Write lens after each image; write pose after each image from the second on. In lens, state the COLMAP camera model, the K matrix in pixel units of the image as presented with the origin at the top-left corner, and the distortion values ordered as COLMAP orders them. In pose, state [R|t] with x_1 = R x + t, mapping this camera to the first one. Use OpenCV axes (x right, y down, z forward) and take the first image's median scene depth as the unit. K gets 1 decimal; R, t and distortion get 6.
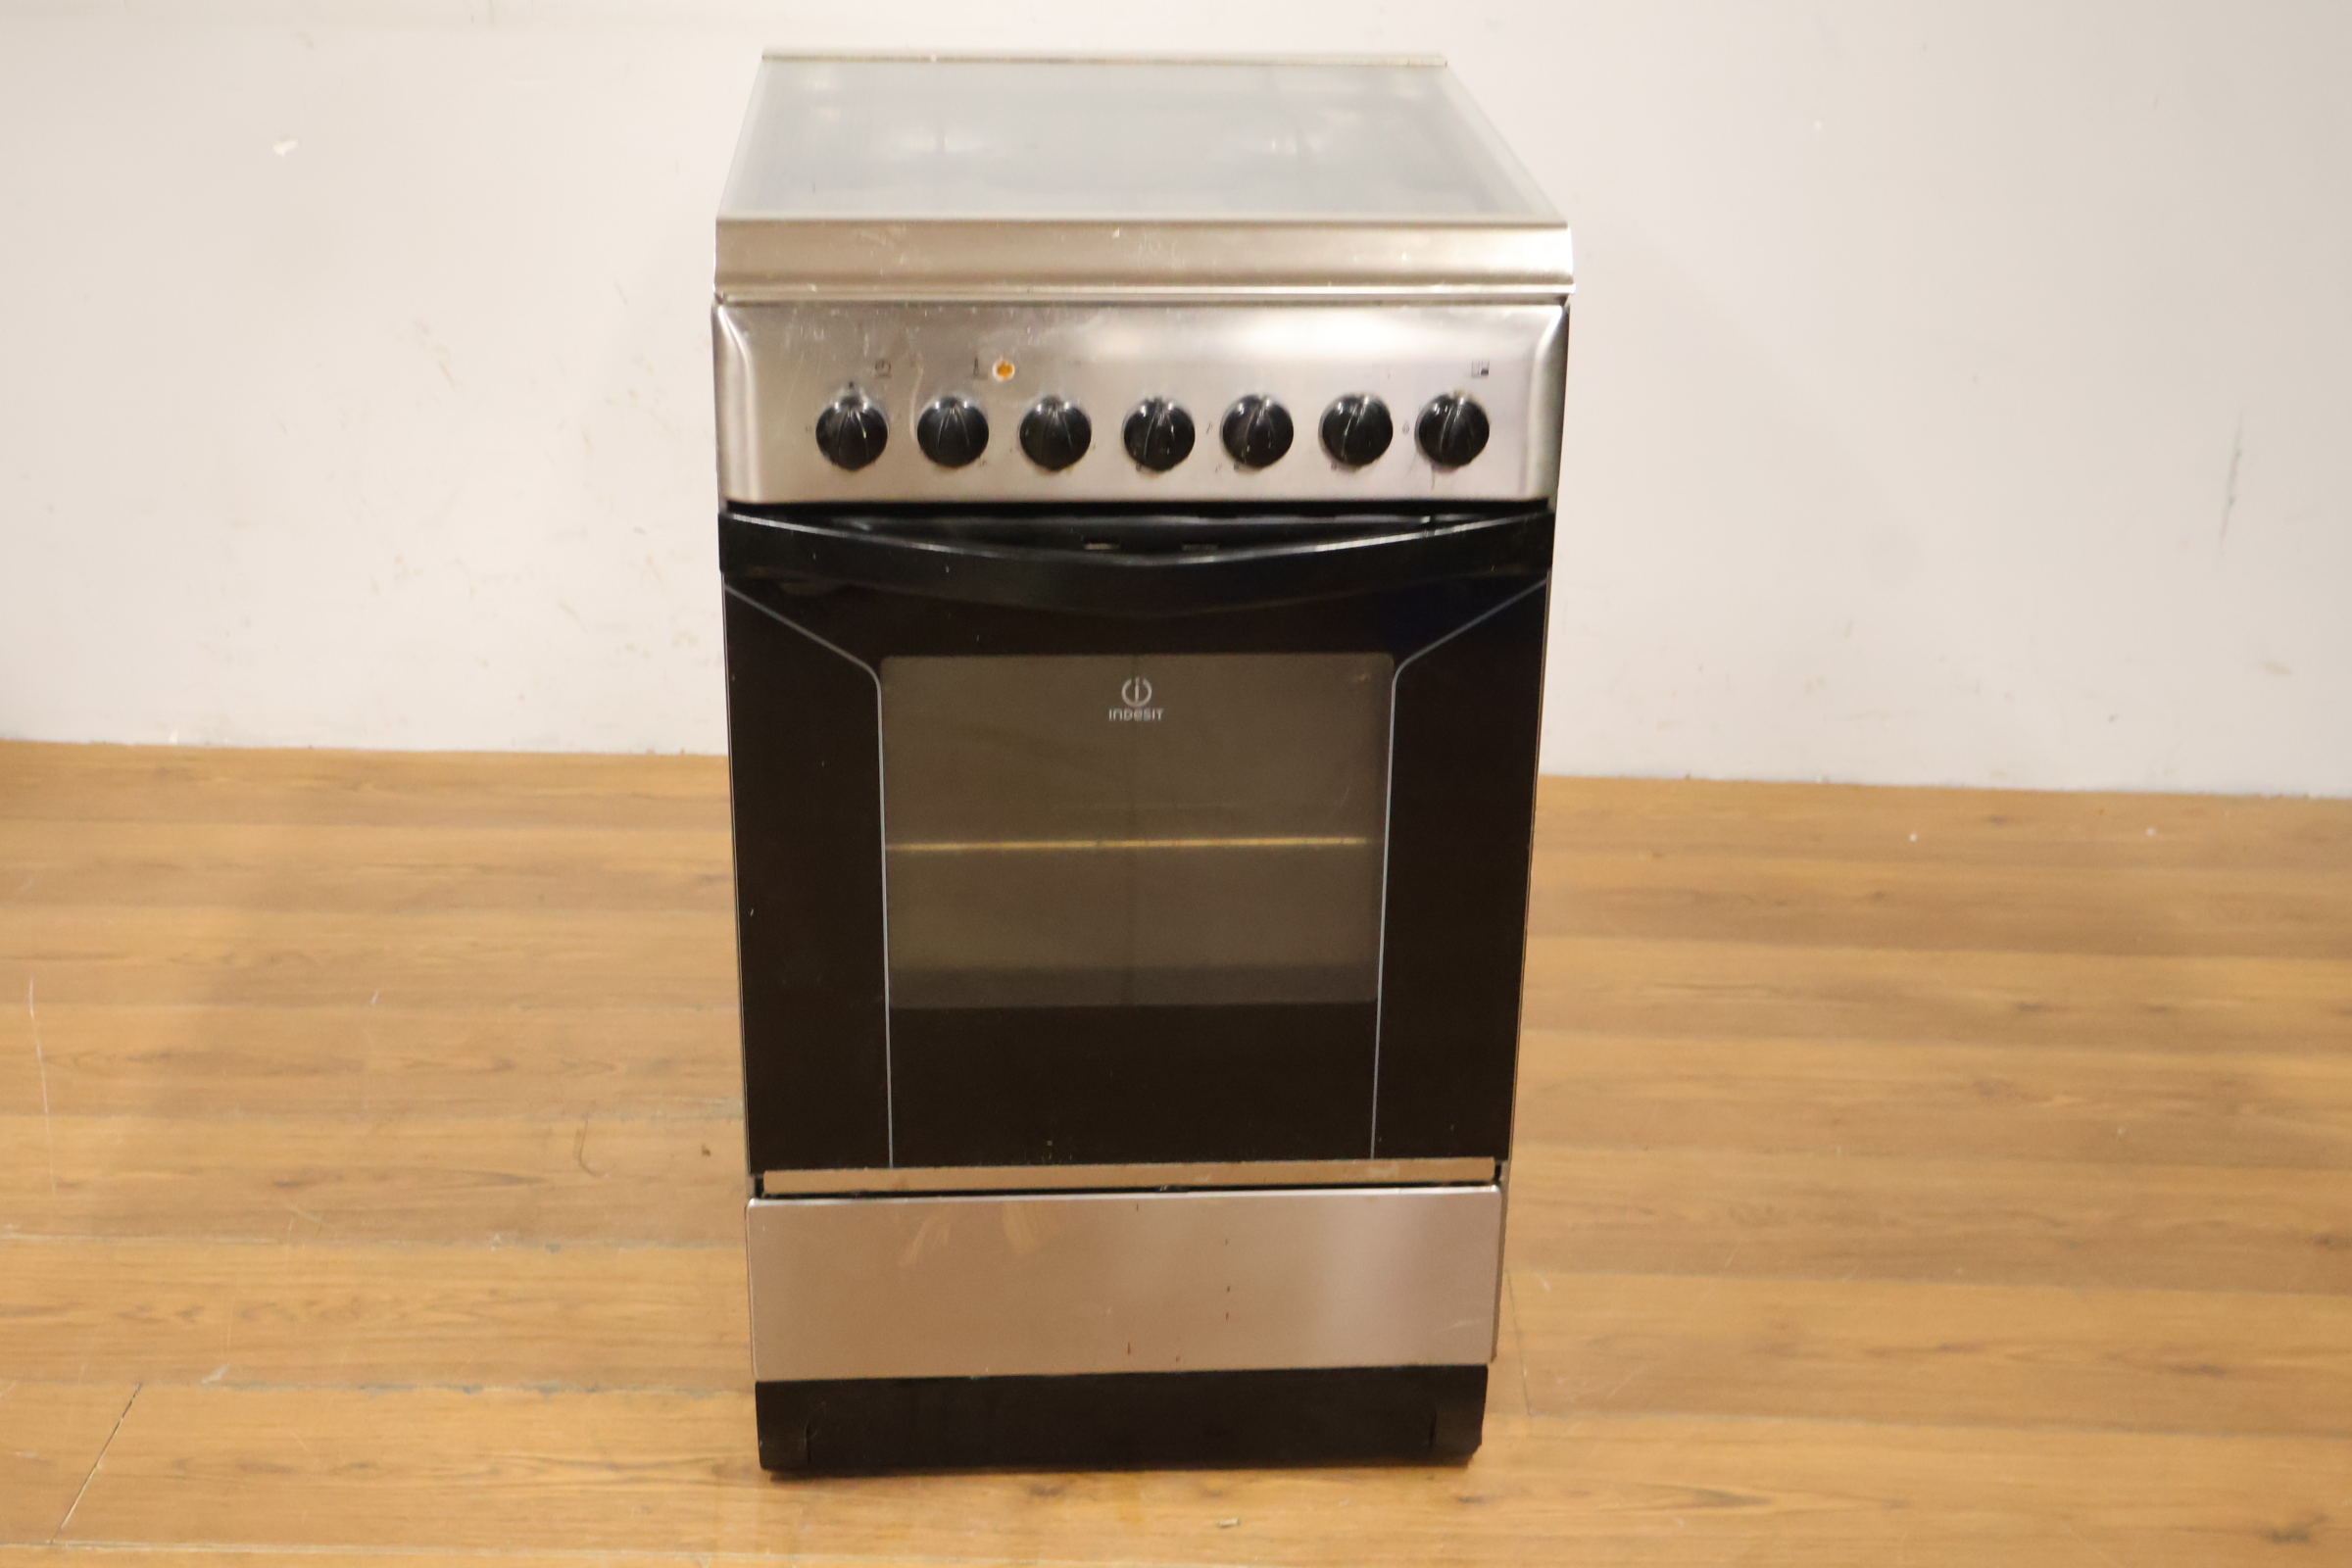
lens RADIAL K [[3221.0, 0, 1182.2], [0, 3221.0, 796.4], [0, 0, 1]] dist [-0.010567, 0.105126]
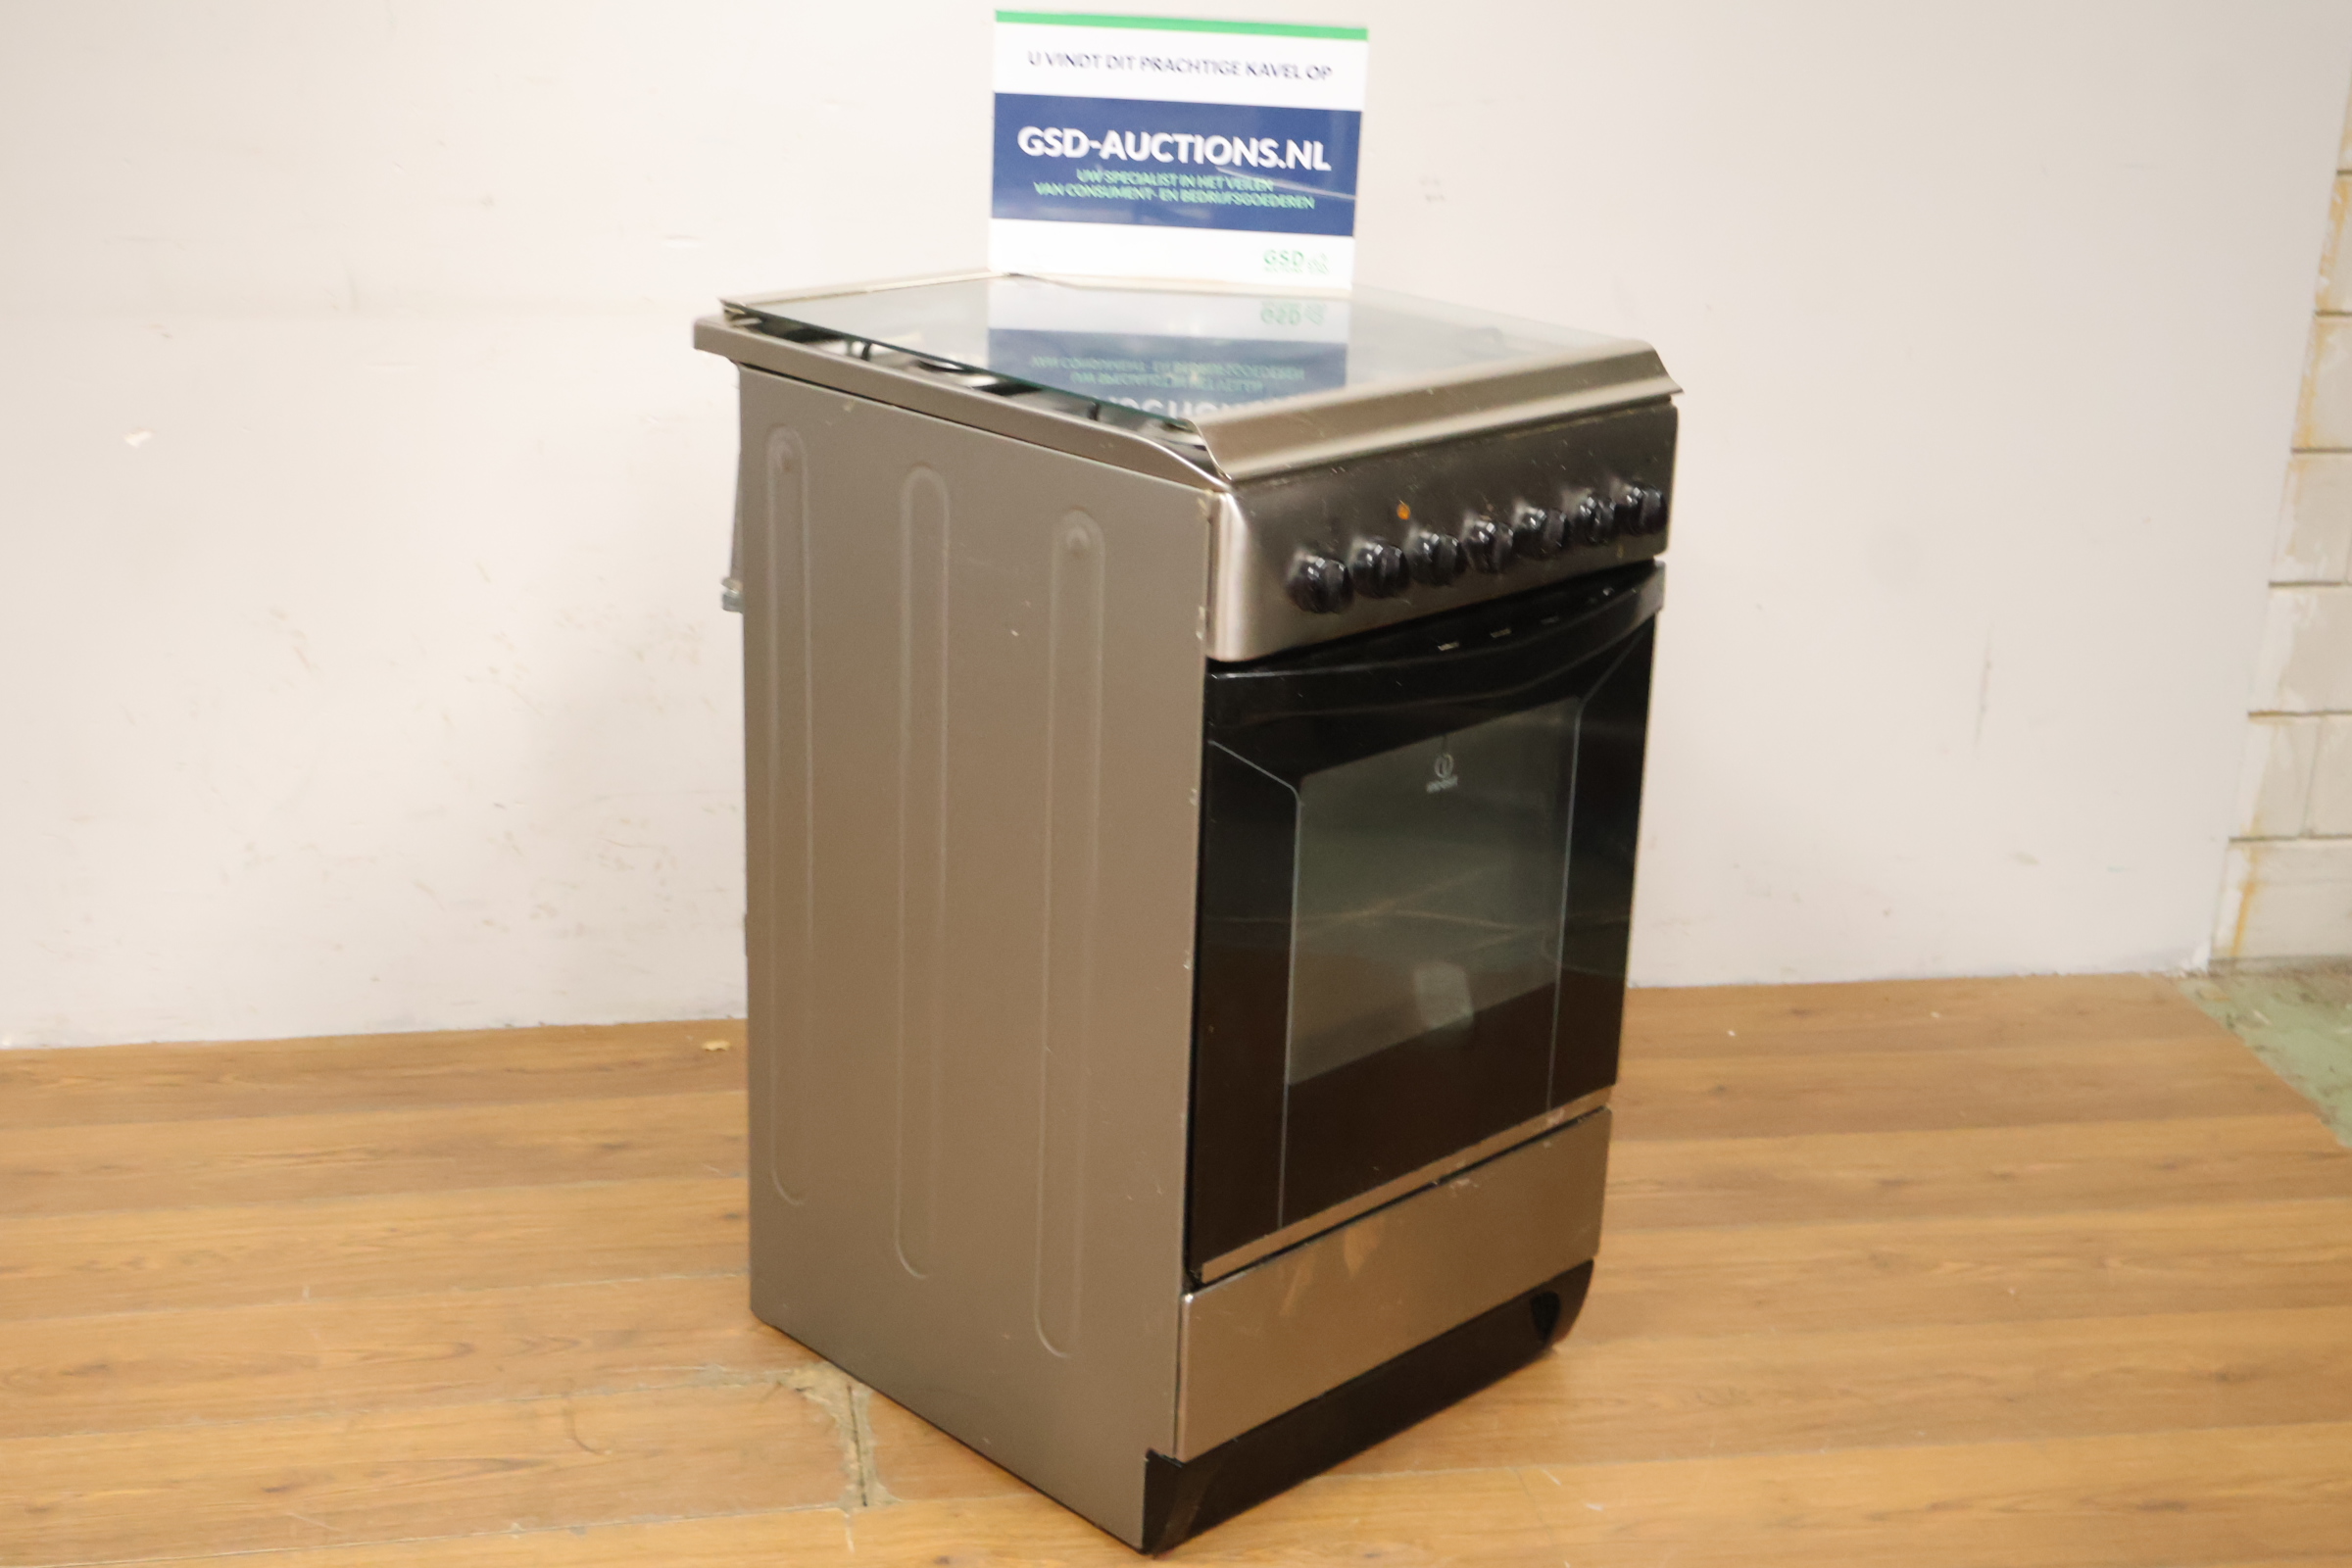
lens RADIAL K [[3070.6, 0, 1167.3], [0, 3070.6, 790.1], [0, 0, 1]] dist [0.005562, 0.008826]
pose [[0.982830, -0.047008, 0.178426, -0.170662], [0.061309, 0.995259, -0.075501, -0.002789], [-0.174031, 0.085144, 0.981052, 0.028167]]
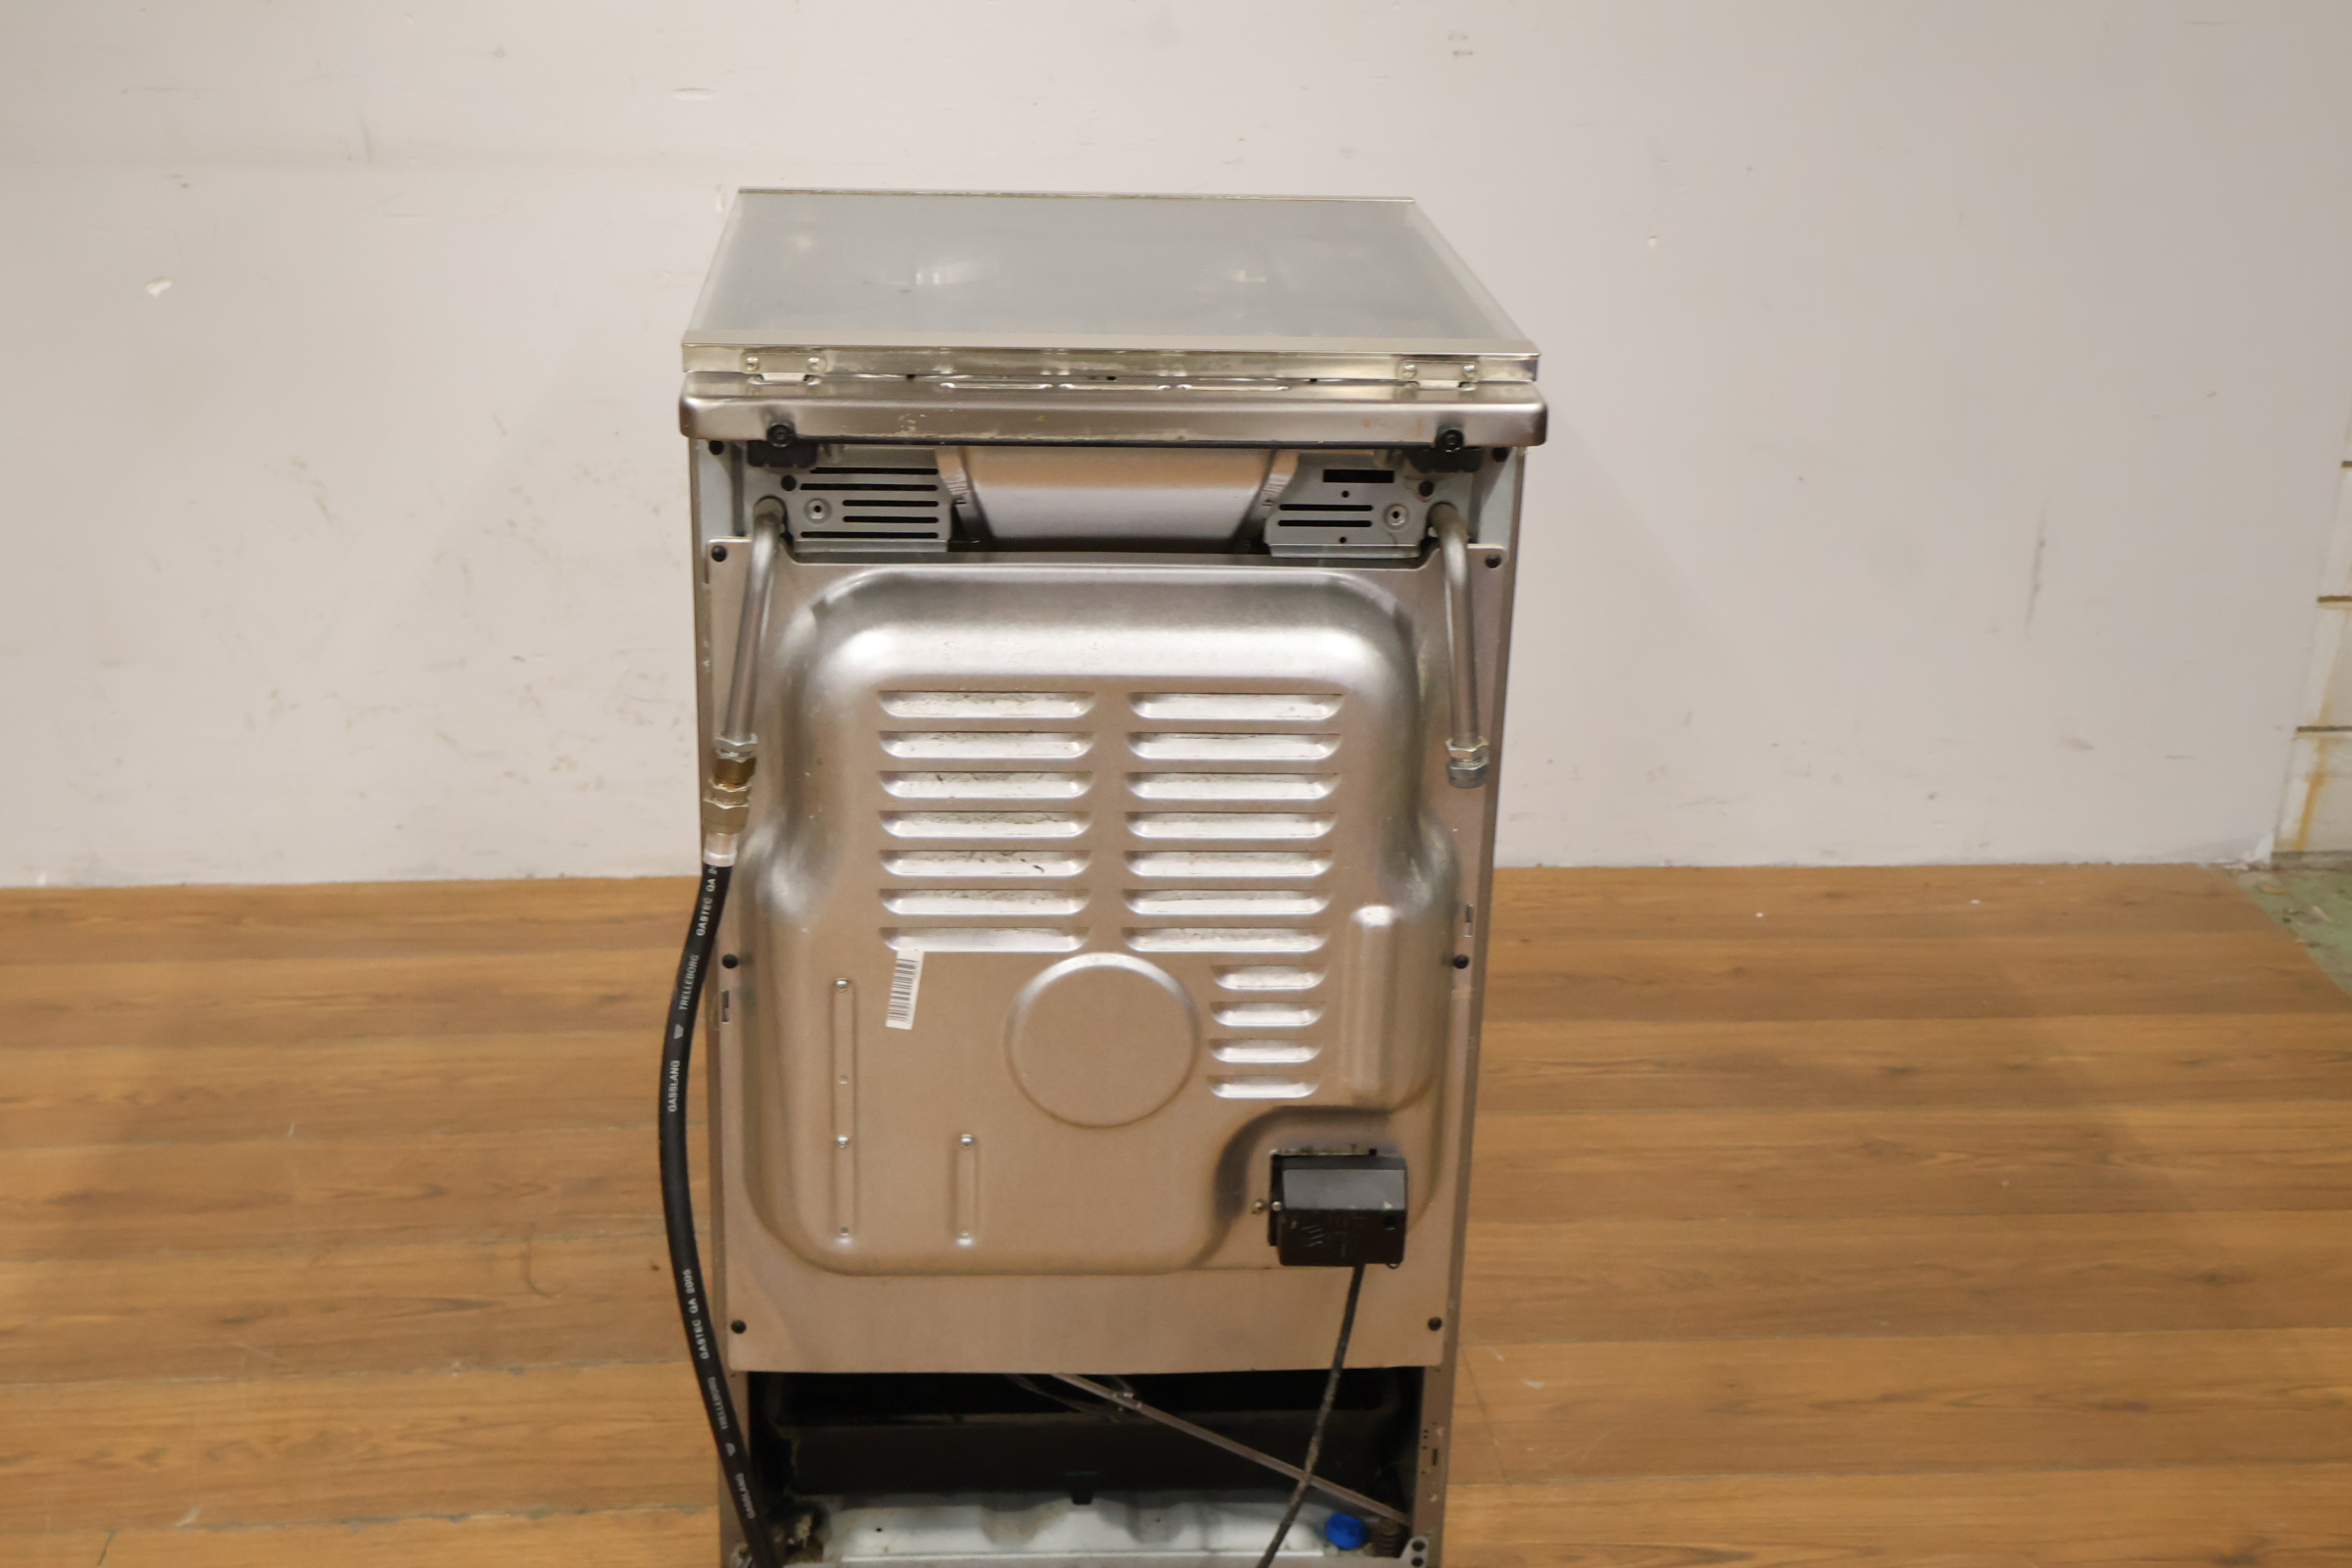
lens RADIAL K [[3070.6, 0, 1167.3], [0, 3070.6, 790.1], [0, 0, 1]] dist [0.005562, 0.008826]
pose [[0.994014, -0.031915, 0.104487, -0.086328], [0.036085, 0.998616, -0.038264, 0.004162], [-0.103122, 0.041806, 0.993790, 0.025938]]
